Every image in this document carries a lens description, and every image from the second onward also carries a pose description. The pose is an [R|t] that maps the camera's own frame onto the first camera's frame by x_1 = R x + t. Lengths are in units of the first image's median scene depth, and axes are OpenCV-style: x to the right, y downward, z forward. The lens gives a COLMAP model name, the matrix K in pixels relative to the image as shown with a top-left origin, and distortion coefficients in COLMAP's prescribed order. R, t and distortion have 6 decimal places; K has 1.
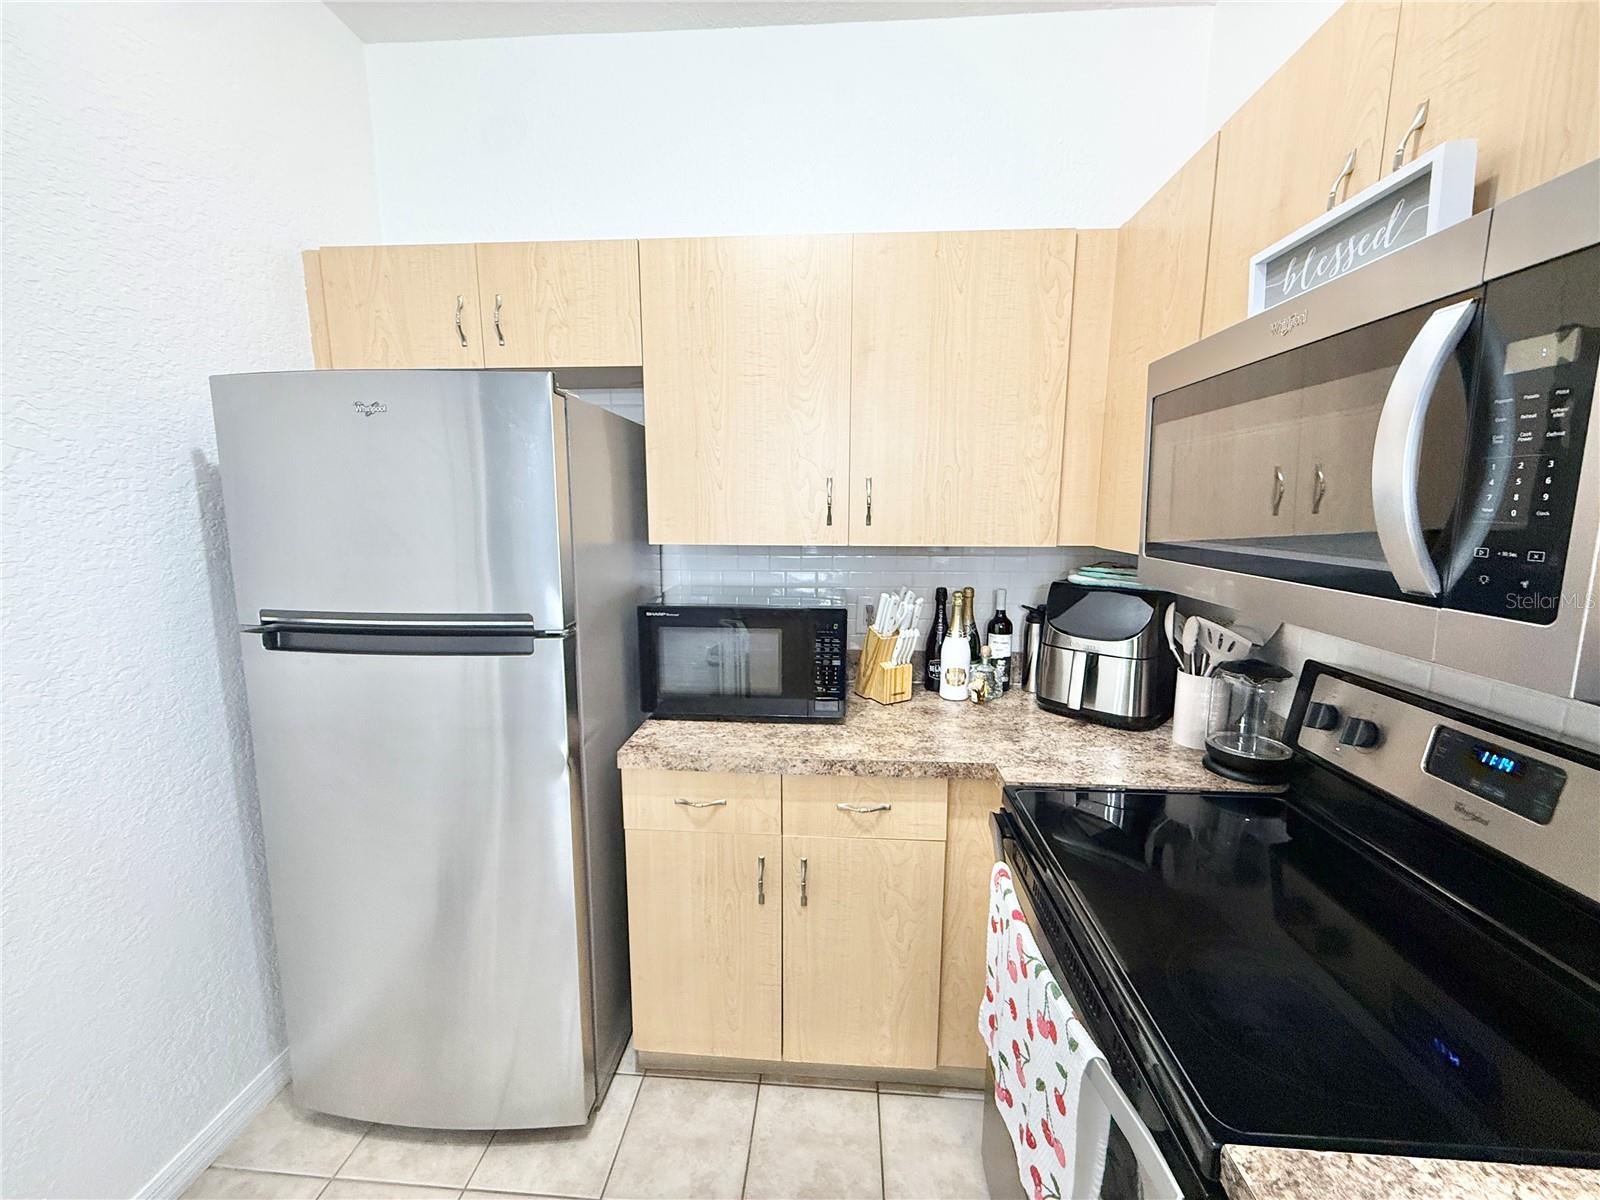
lens RADIAL K [[645.0, 0, 798.6], [0, 645.0, 602.0], [0, 0, 1]] dist [-0.000385, -0.000047]
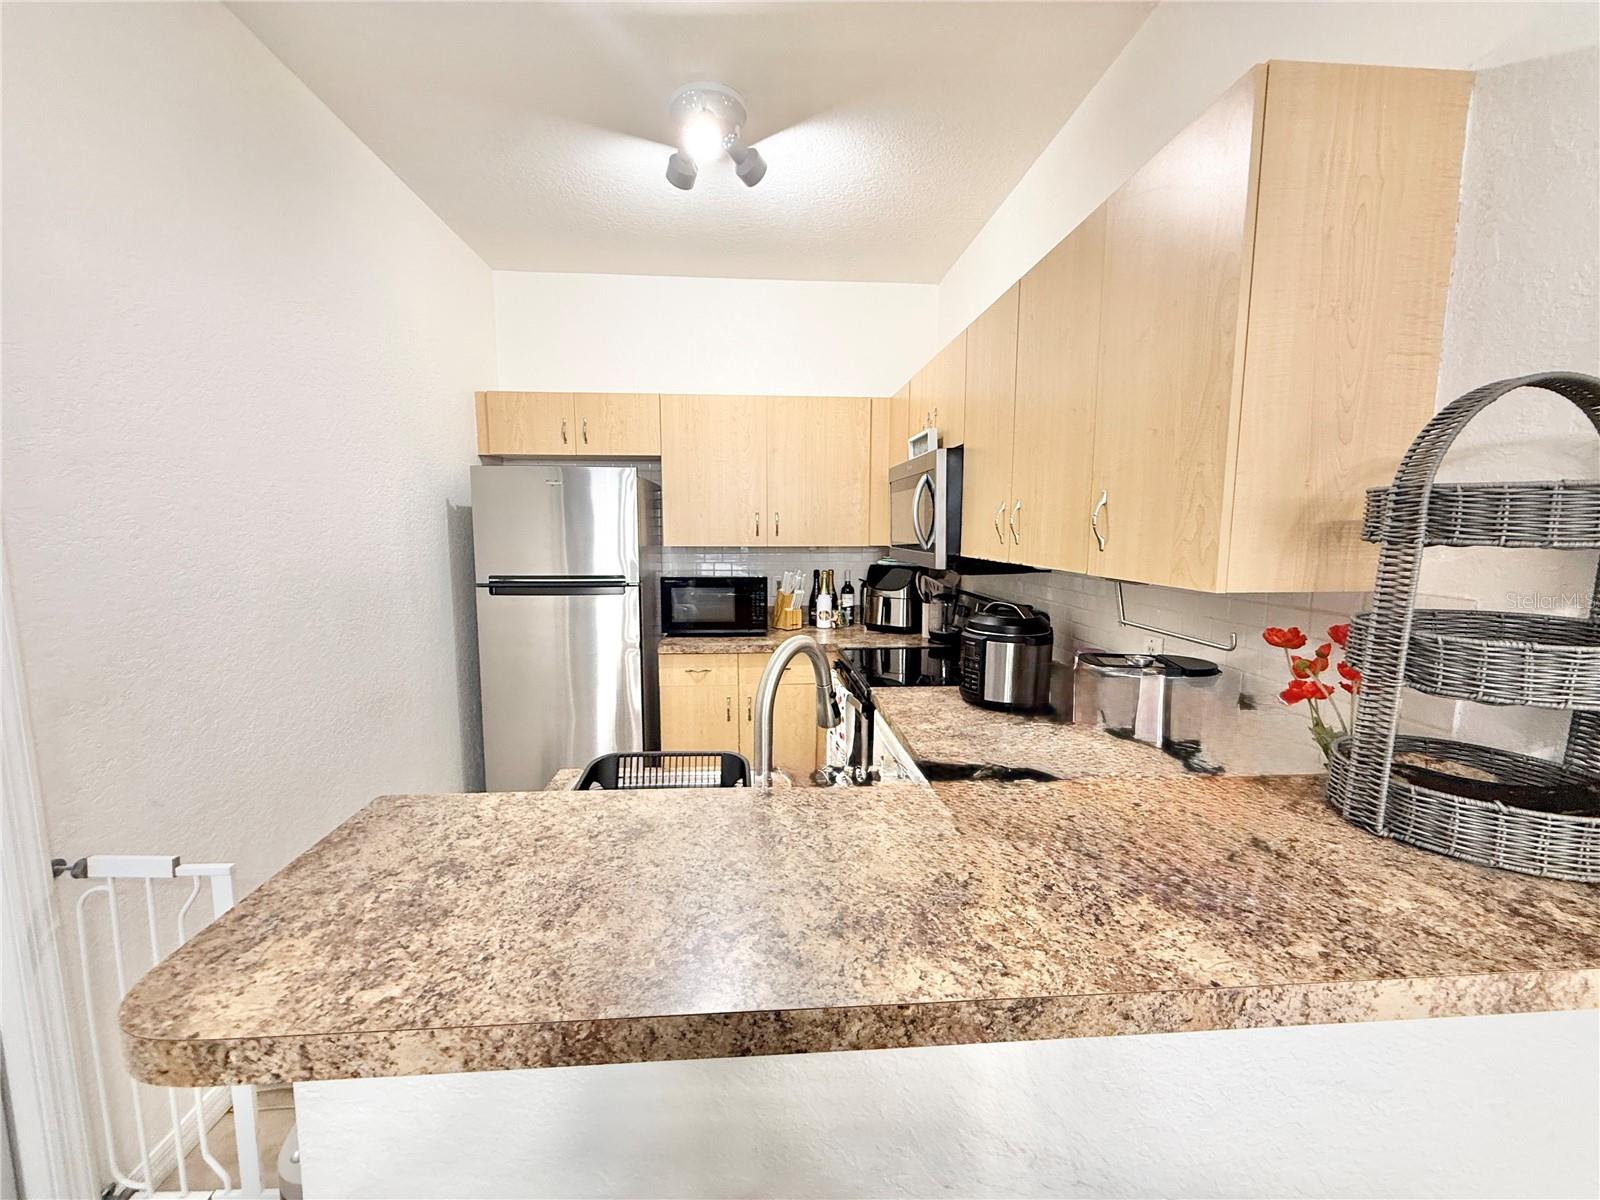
lens RADIAL K [[645.0, 0, 801.9], [0, 645.0, 601.4], [0, 0, 1]] dist [-0.000385, -0.000047]
pose [[0.989544, -0.017166, 0.143203, -0.095078], [0.021736, 0.999301, -0.030407, 0.133063], [-0.142581, 0.033201, 0.989226, -0.889031]]
